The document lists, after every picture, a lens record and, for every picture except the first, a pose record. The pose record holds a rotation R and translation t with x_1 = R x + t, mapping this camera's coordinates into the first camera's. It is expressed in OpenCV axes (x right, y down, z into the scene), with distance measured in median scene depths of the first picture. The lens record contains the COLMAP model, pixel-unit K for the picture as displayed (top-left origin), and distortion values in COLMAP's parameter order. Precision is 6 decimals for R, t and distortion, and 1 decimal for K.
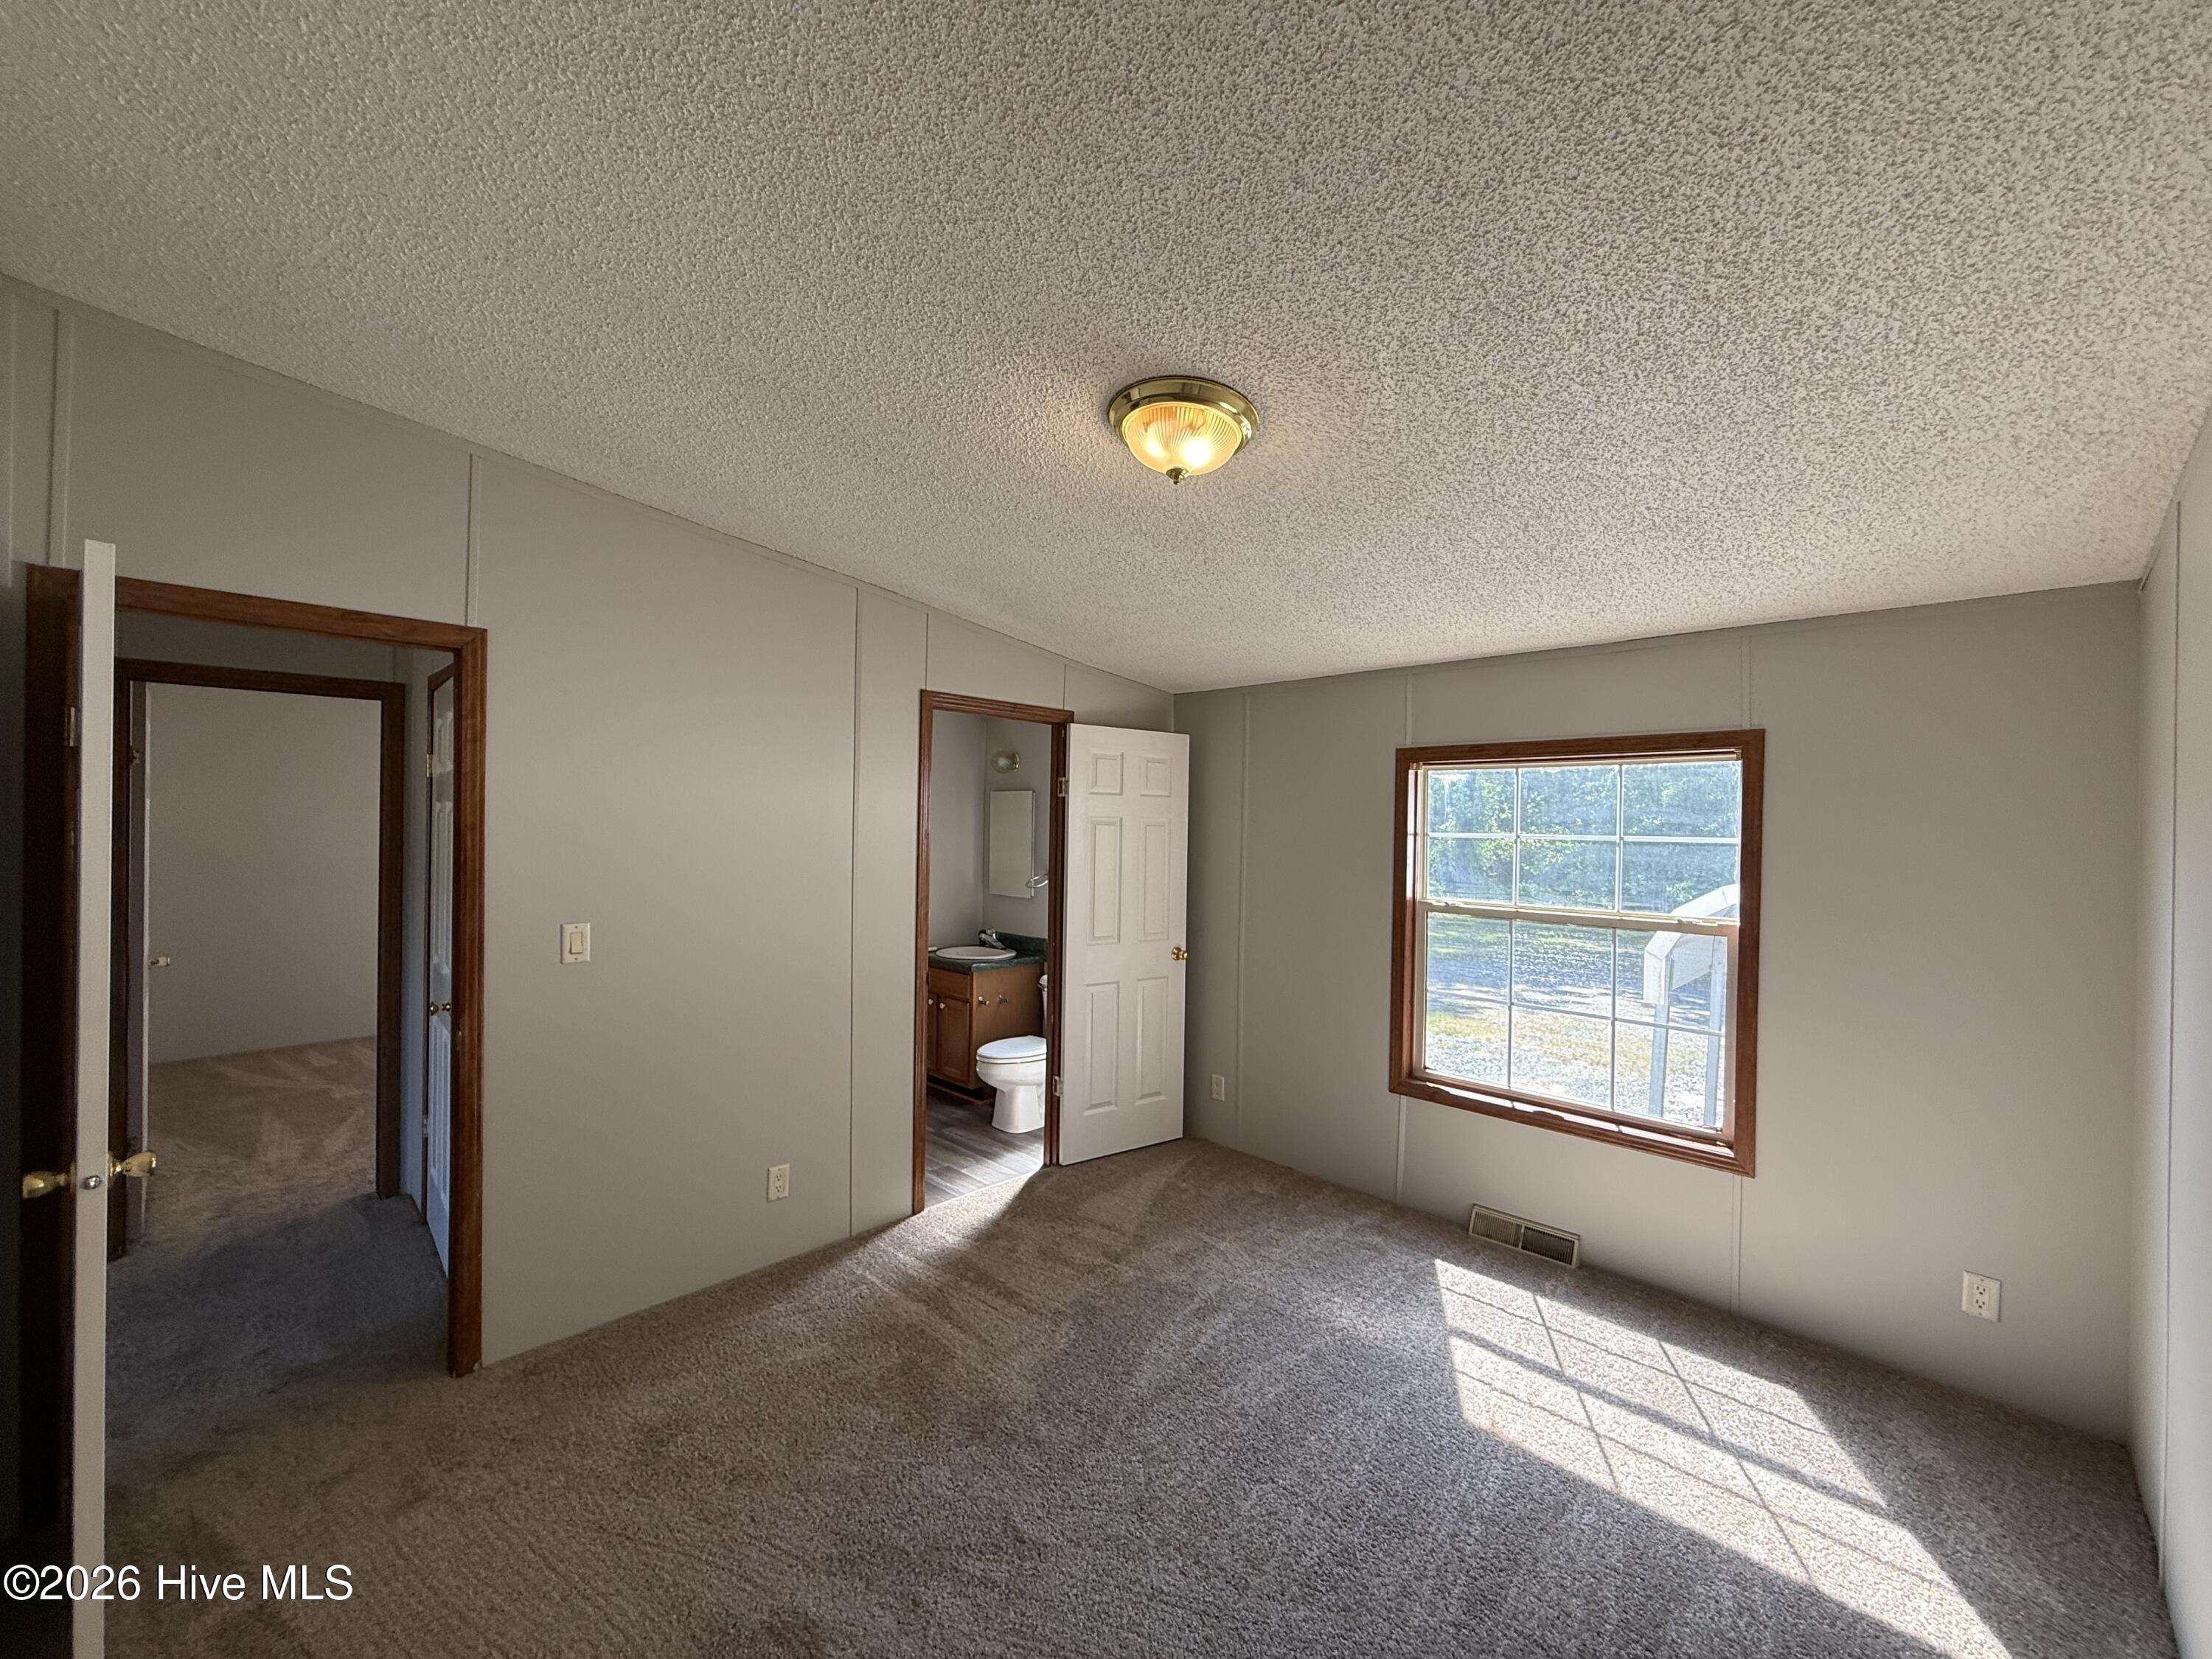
lens RADIAL K [[883.9, 0, 1106.0], [0, 883.9, 829.5], [0, 0, 1]] dist [0.000362, -0.000280]
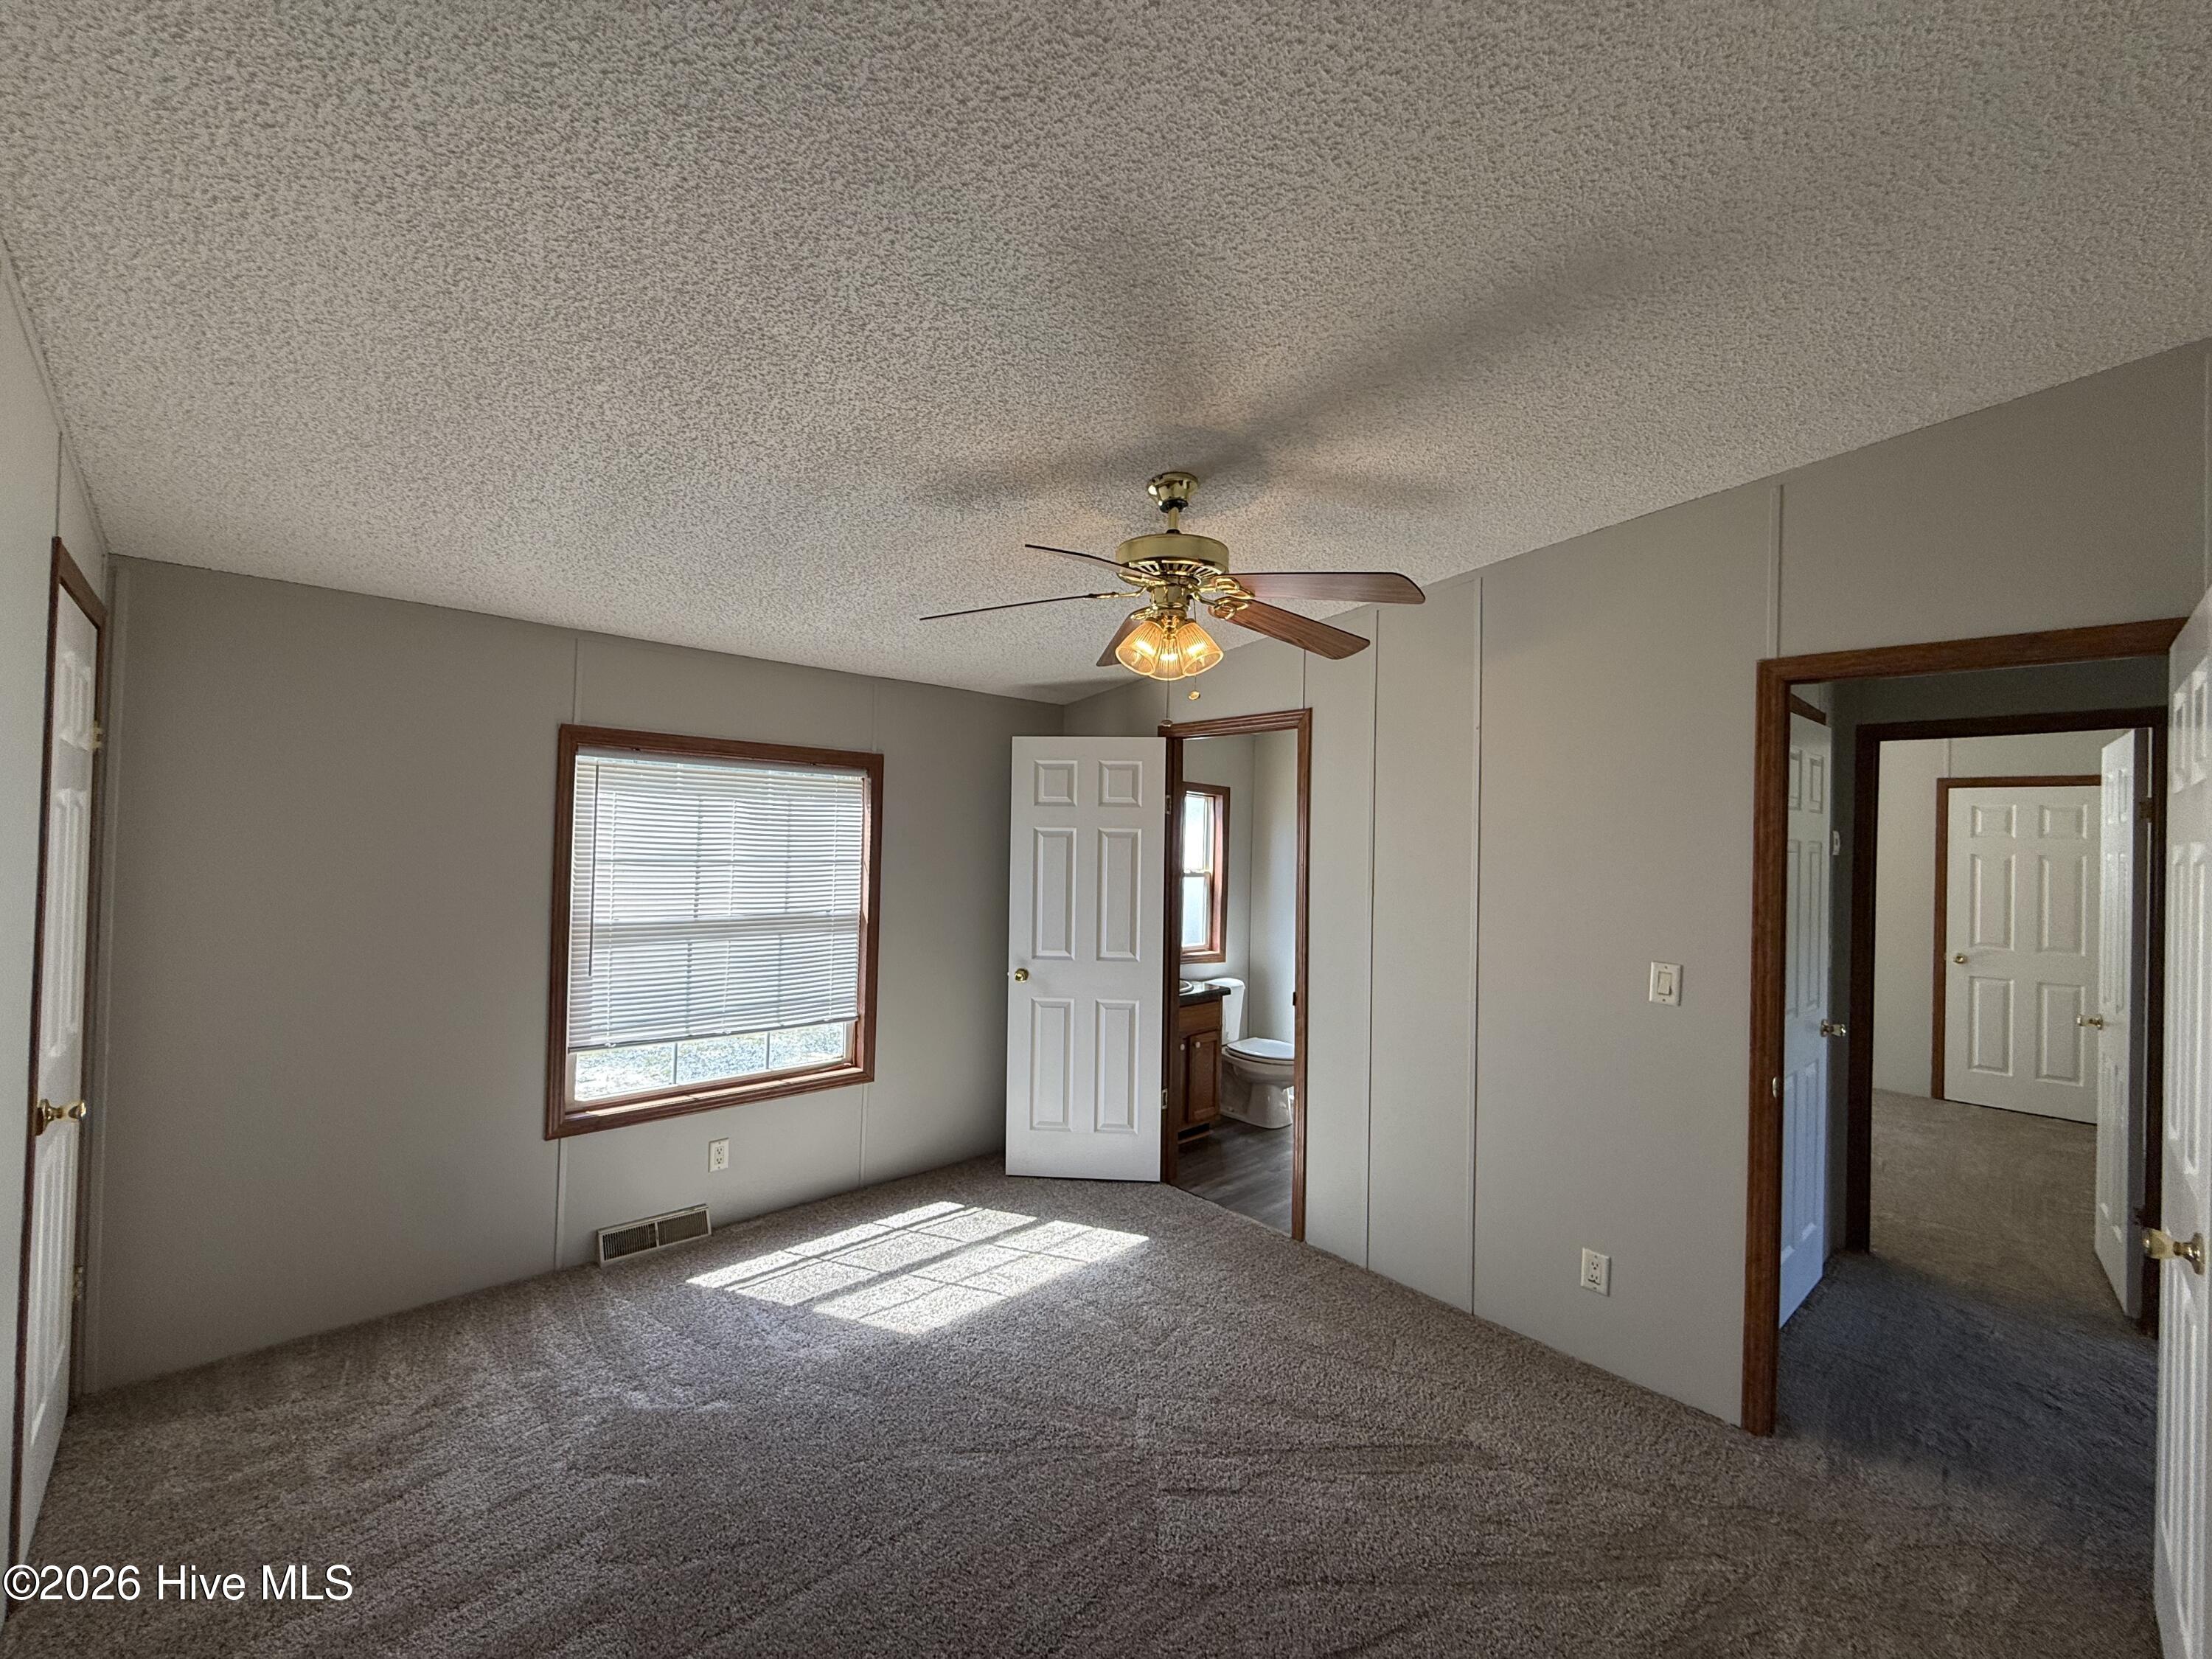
lens RADIAL K [[883.9, 0, 1106.0], [0, 883.9, 829.5], [0, 0, 1]] dist [0.000362, -0.000280]
pose [[0.024332, -0.004510, 0.999694, -0.617373], [-0.029892, 0.999539, 0.005237, -0.016449], [-0.999257, -0.030010, 0.024186, 0.596755]]
